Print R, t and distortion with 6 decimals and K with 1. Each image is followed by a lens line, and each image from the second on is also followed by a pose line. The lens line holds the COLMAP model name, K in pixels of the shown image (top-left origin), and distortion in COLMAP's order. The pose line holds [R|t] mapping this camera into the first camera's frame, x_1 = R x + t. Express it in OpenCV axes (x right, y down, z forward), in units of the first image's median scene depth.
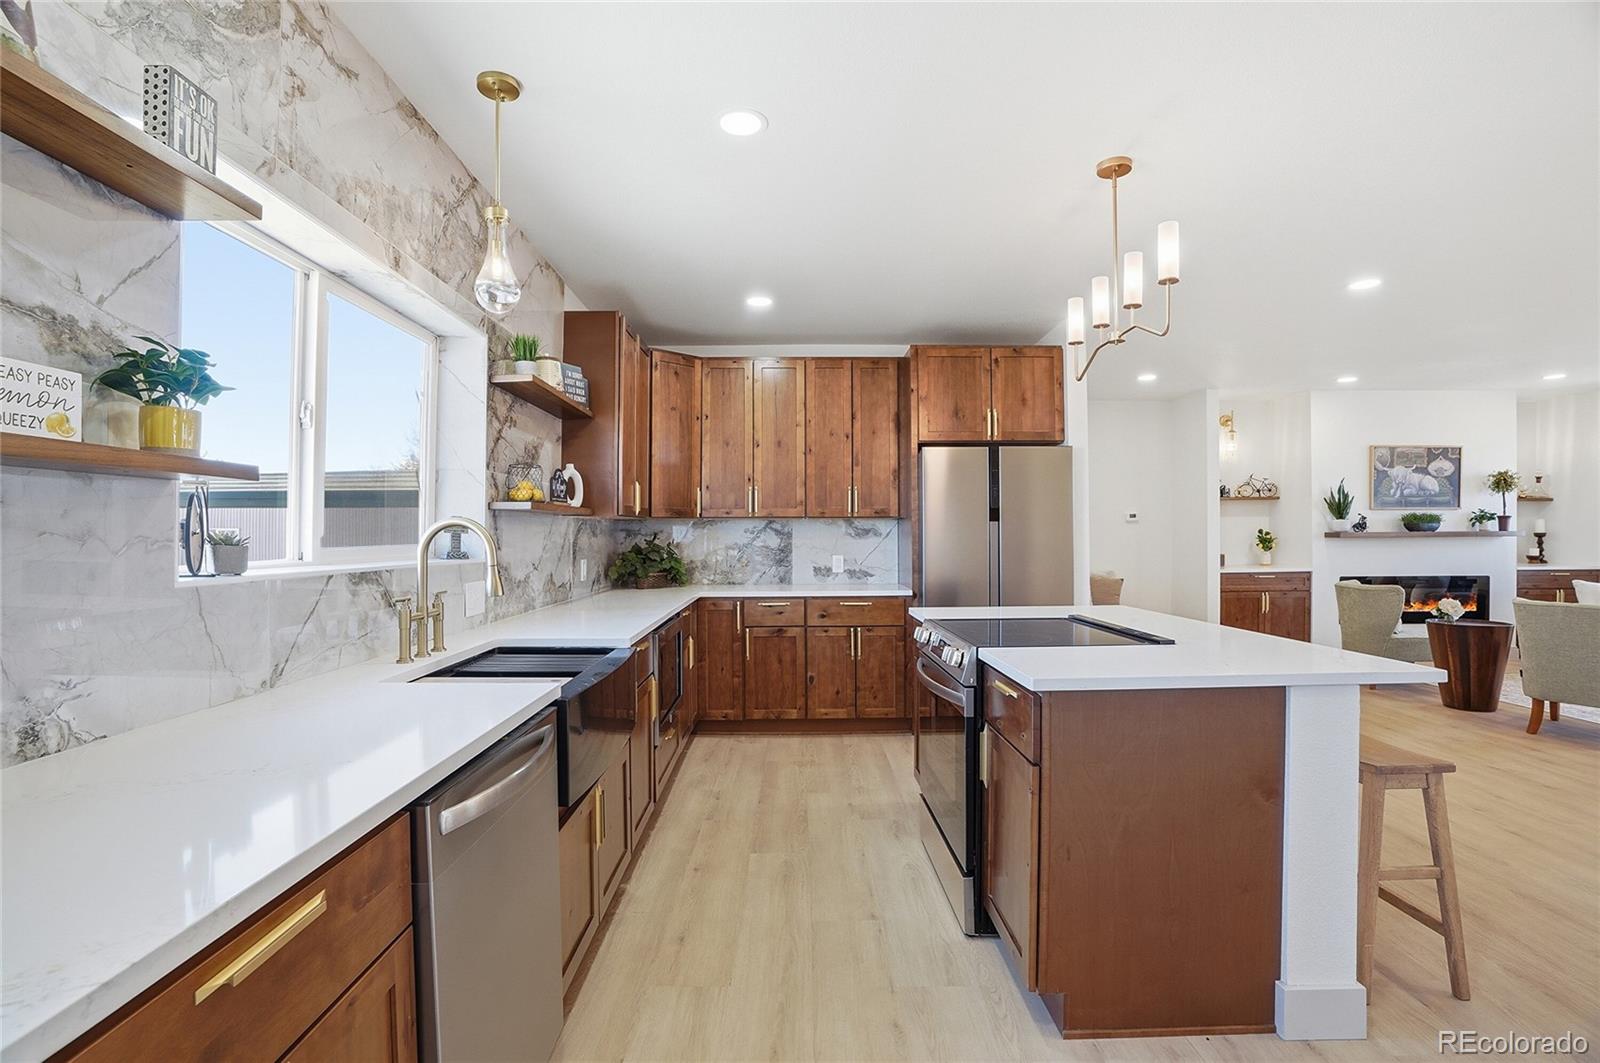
lens RADIAL K [[748.1, 0, 795.1], [0, 748.1, 531.2], [0, 0, 1]] dist [-0.072757, 0.029756]
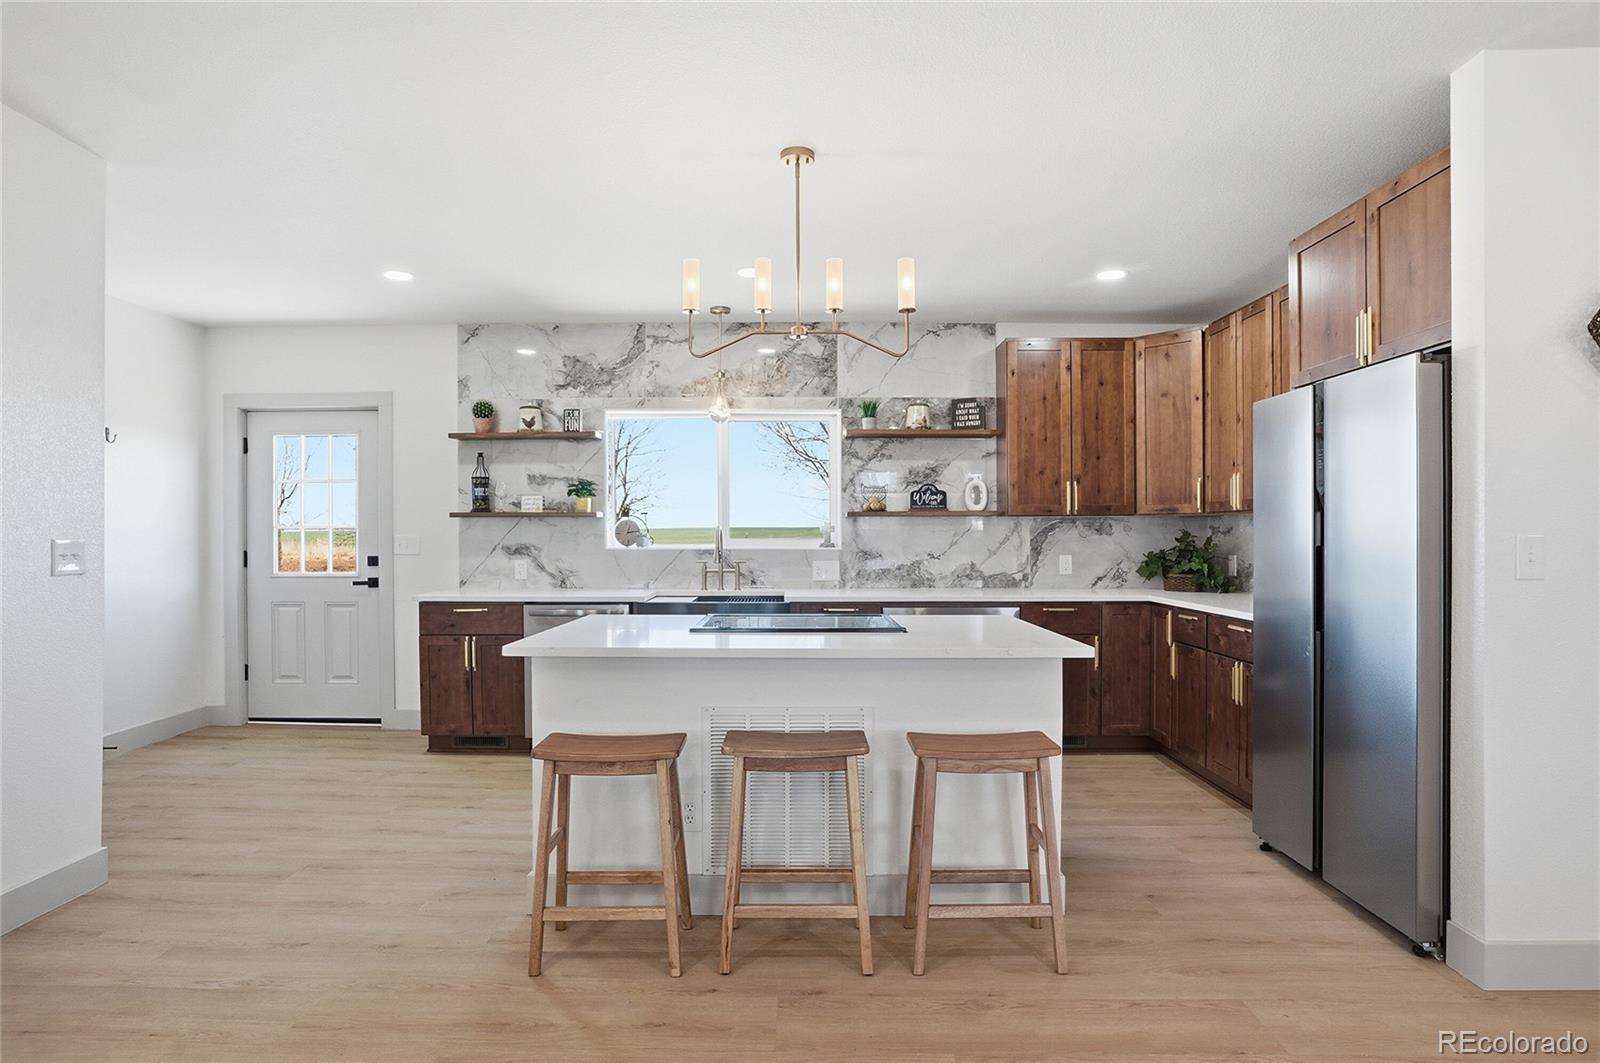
lens RADIAL K [[830.0, 0, 793.6], [0, 830.0, 535.0], [0, 0, 1]] dist [-0.046985, 0.000455]
pose [[-0.019213, 0.007192, -0.999790, 1.415903], [0.006449, 0.999954, 0.007070, -0.004027], [0.999795, -0.006312, -0.019258, 0.935231]]
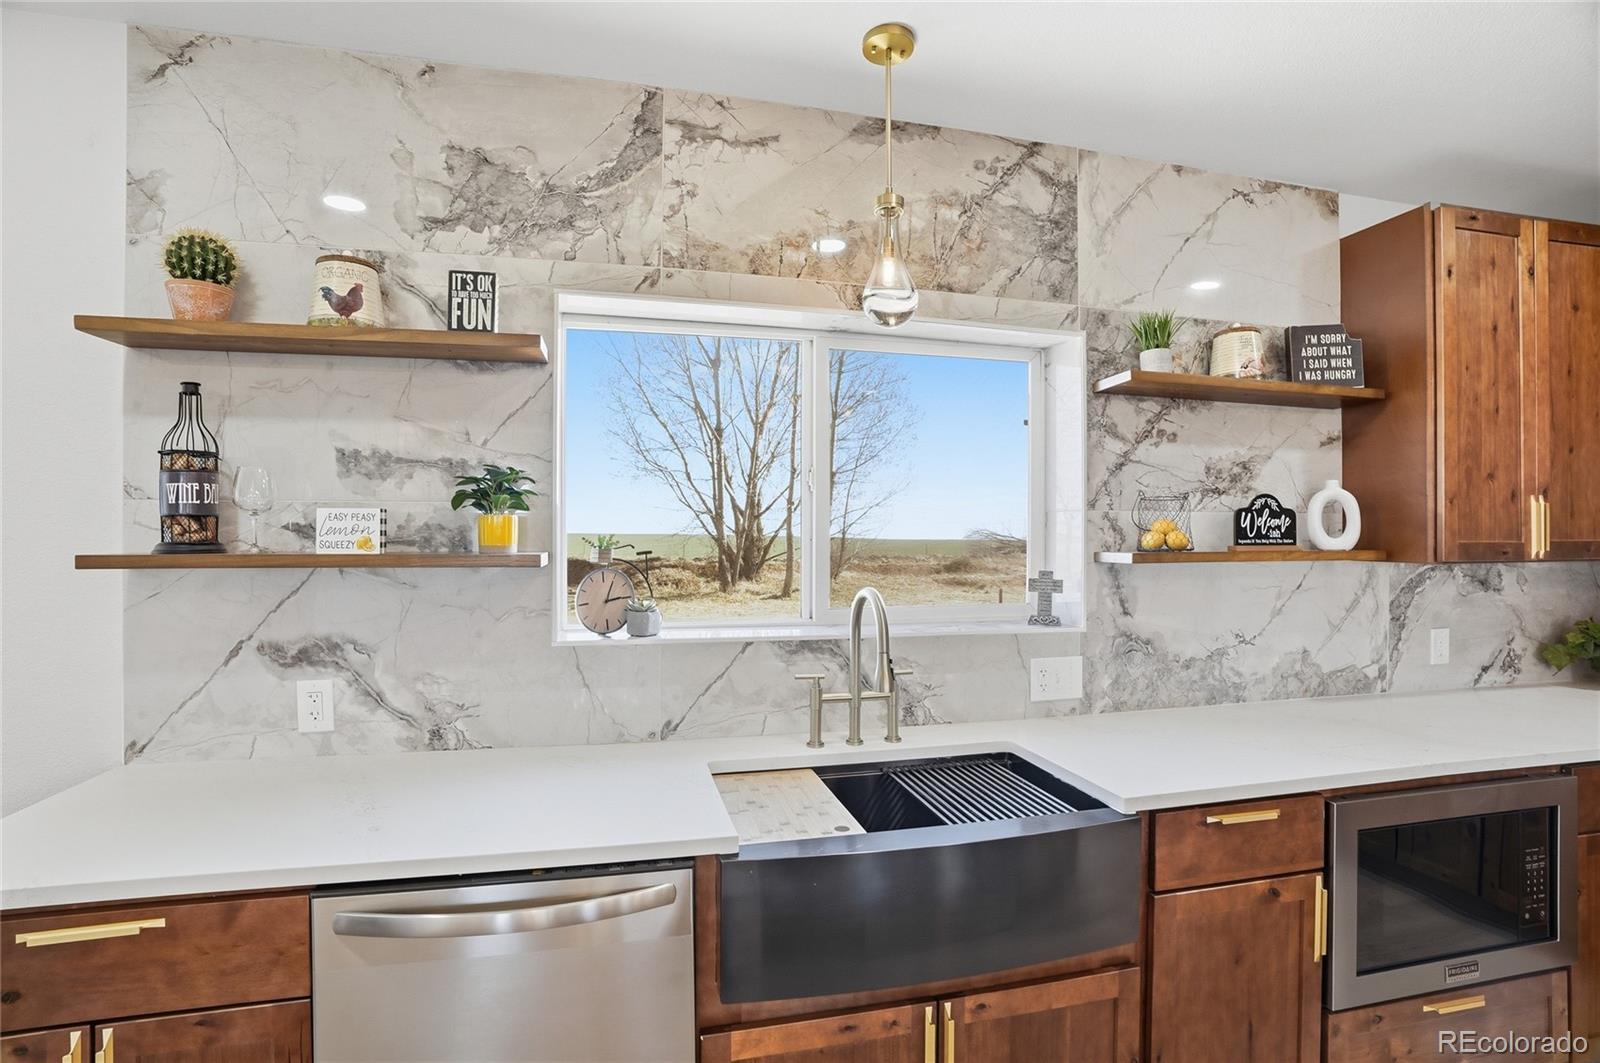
lens RADIAL K [[748.1, 0, 795.1], [0, 748.1, 531.2], [0, 0, 1]] dist [-0.072757, 0.029756]
pose [[0.216785, -0.006172, -0.976200, 0.258165], [0.001699, 0.999981, -0.005945, -0.057629], [0.976218, -0.000370, 0.216791, 0.547366]]
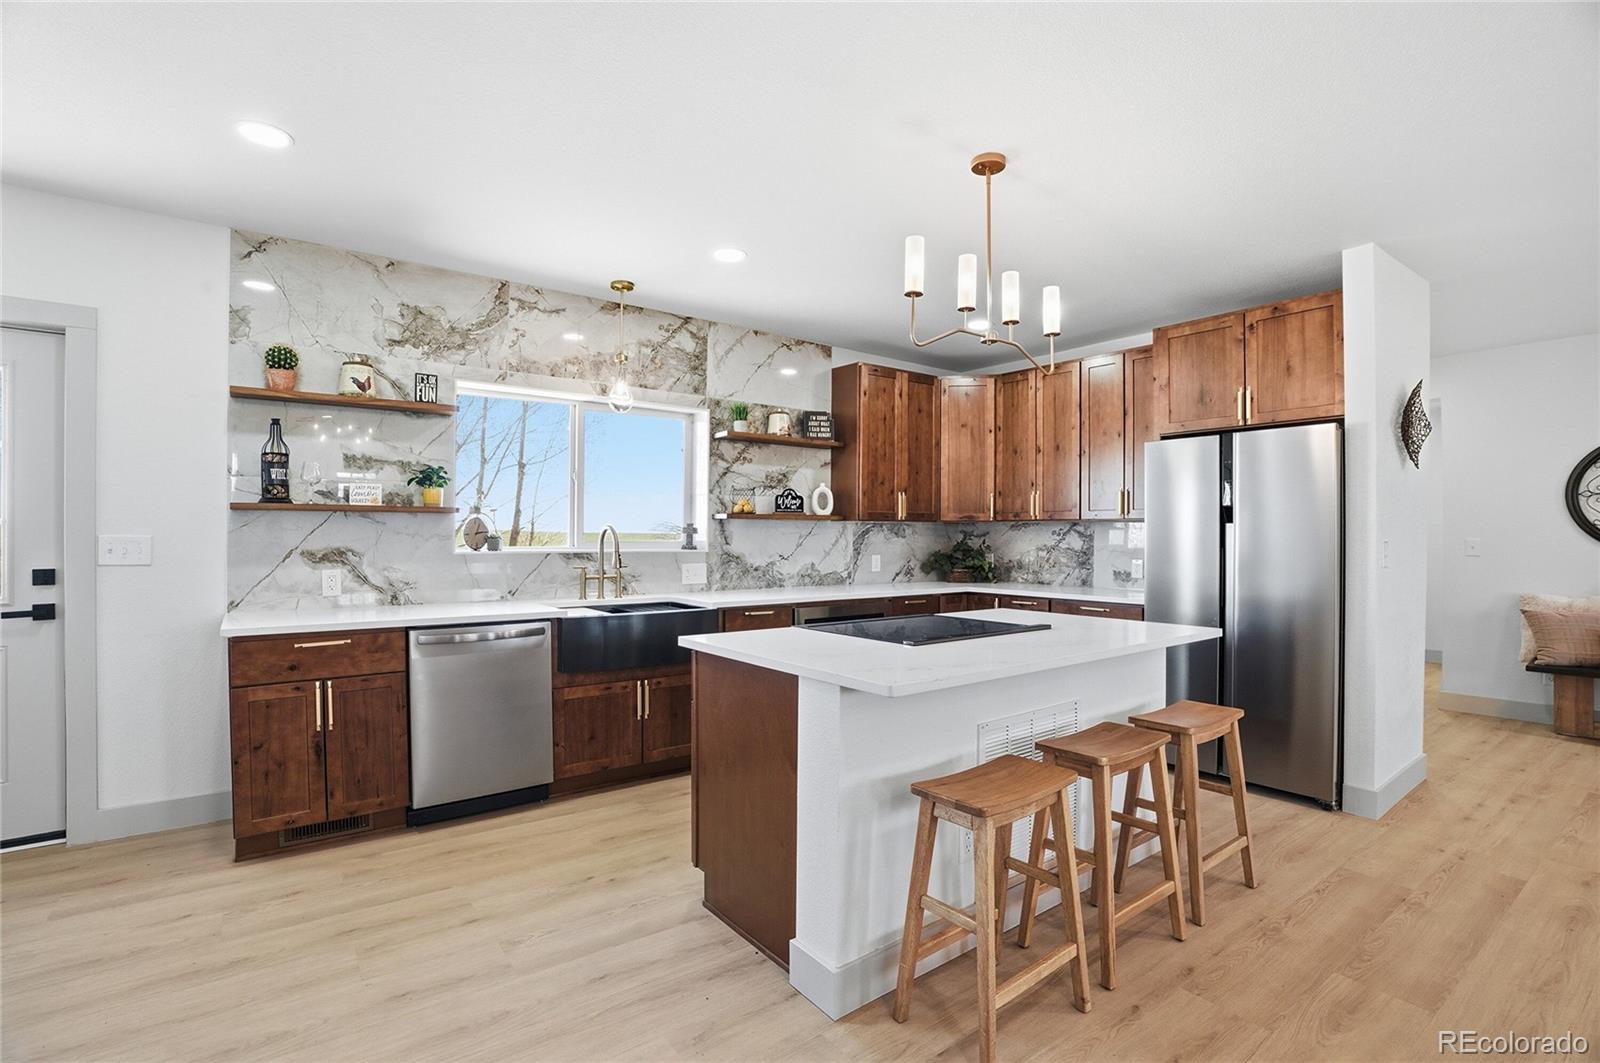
lens RADIAL K [[748.1, 0, 795.1], [0, 748.1, 531.2], [0, 0, 1]] dist [-0.072757, 0.029756]
pose [[0.593829, 0.004482, -0.804579, 0.997124], [-0.003577, 0.999989, 0.002931, -0.008555], [0.804583, 0.001138, 0.593839, 0.192426]]
